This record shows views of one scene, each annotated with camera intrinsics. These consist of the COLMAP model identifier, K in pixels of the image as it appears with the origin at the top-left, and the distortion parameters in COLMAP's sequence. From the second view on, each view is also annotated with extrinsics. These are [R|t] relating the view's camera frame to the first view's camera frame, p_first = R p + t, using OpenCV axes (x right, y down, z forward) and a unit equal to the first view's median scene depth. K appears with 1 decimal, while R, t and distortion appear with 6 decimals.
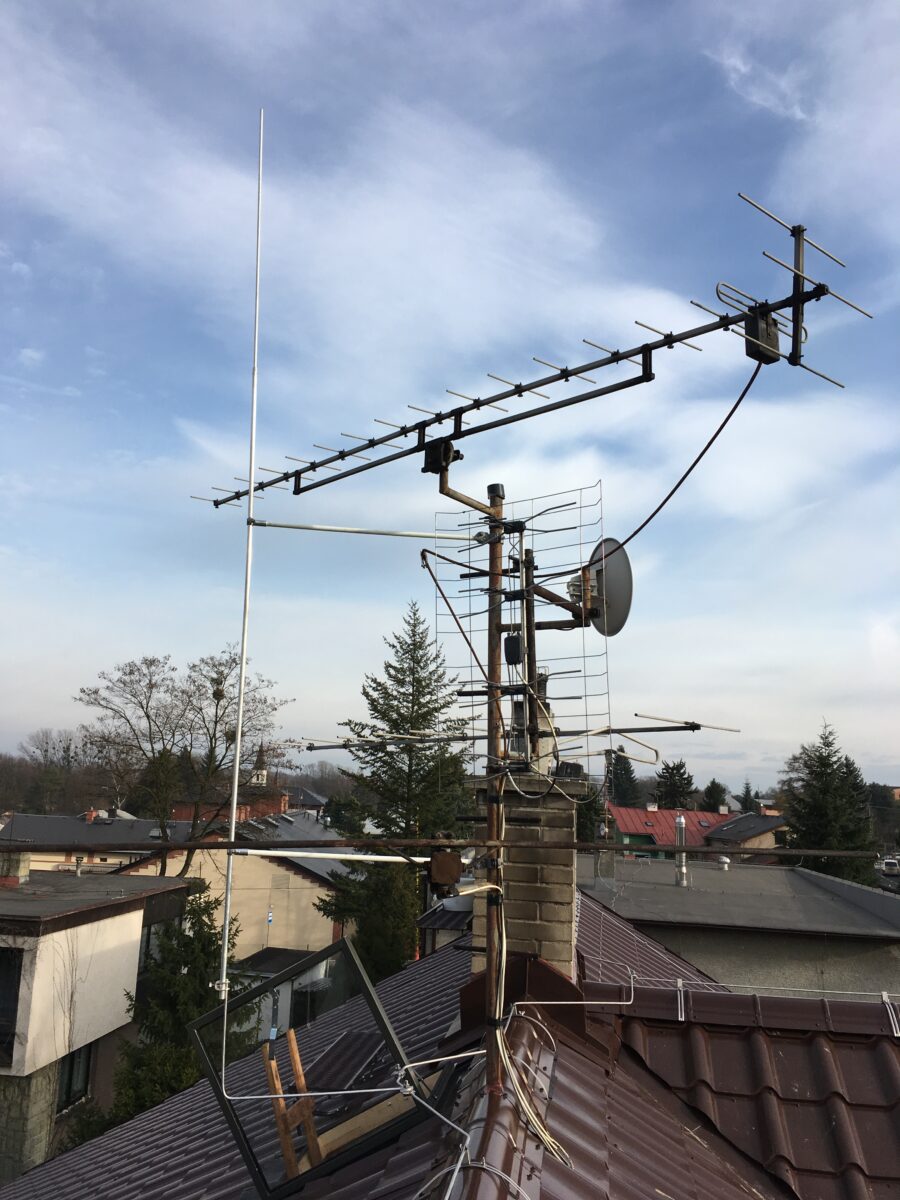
lens RADIAL K [[1067.8, 0, 450.0], [0, 1067.8, 600.0], [0, 0, 1]] dist [0.083888, -0.130959]
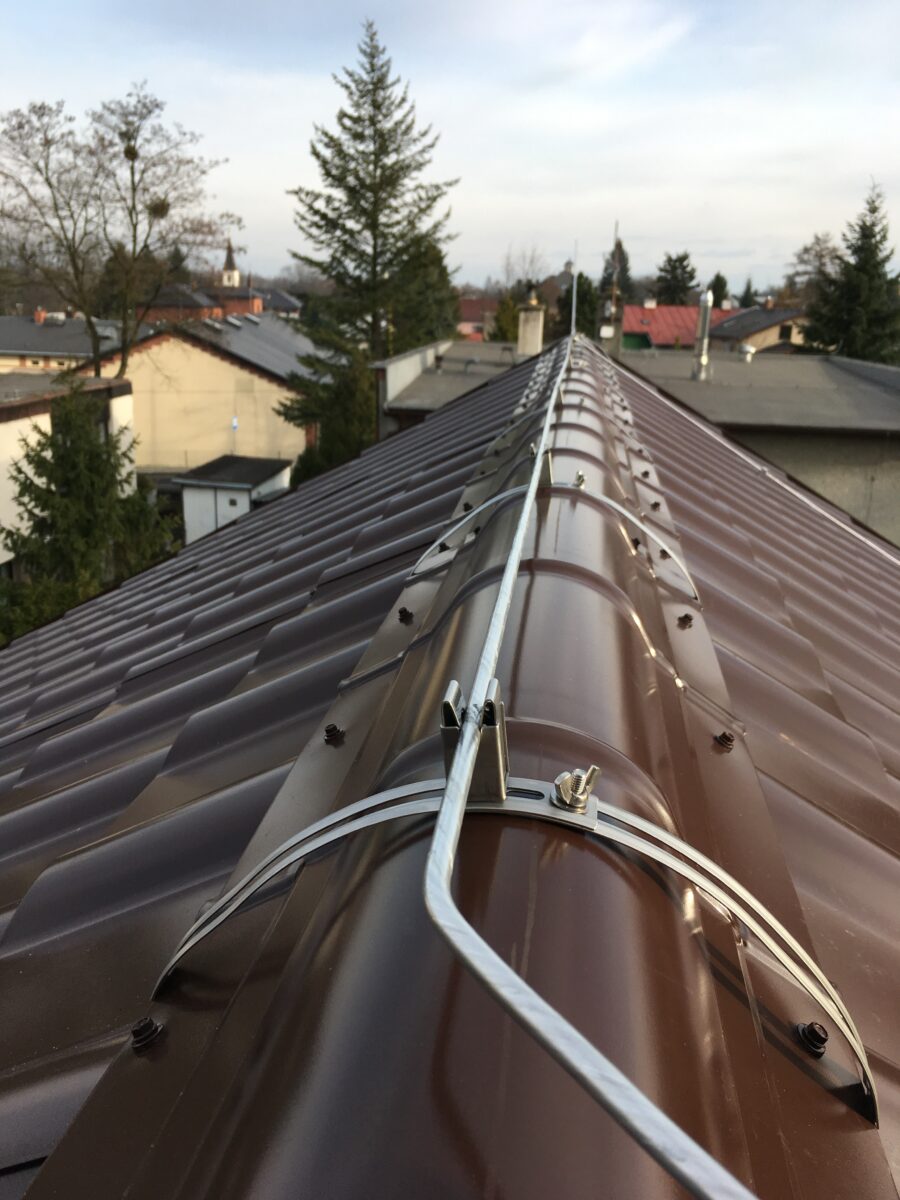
lens RADIAL K [[1067.8, 0, 450.0], [0, 1067.8, 600.0], [0, 0, 1]] dist [0.083888, -0.130959]
pose [[0.999897, -0.011989, 0.007906, 0.011475], [0.007337, 0.899709, 0.436428, 0.037078], [-0.012345, -0.436325, 0.899705, 0.123733]]
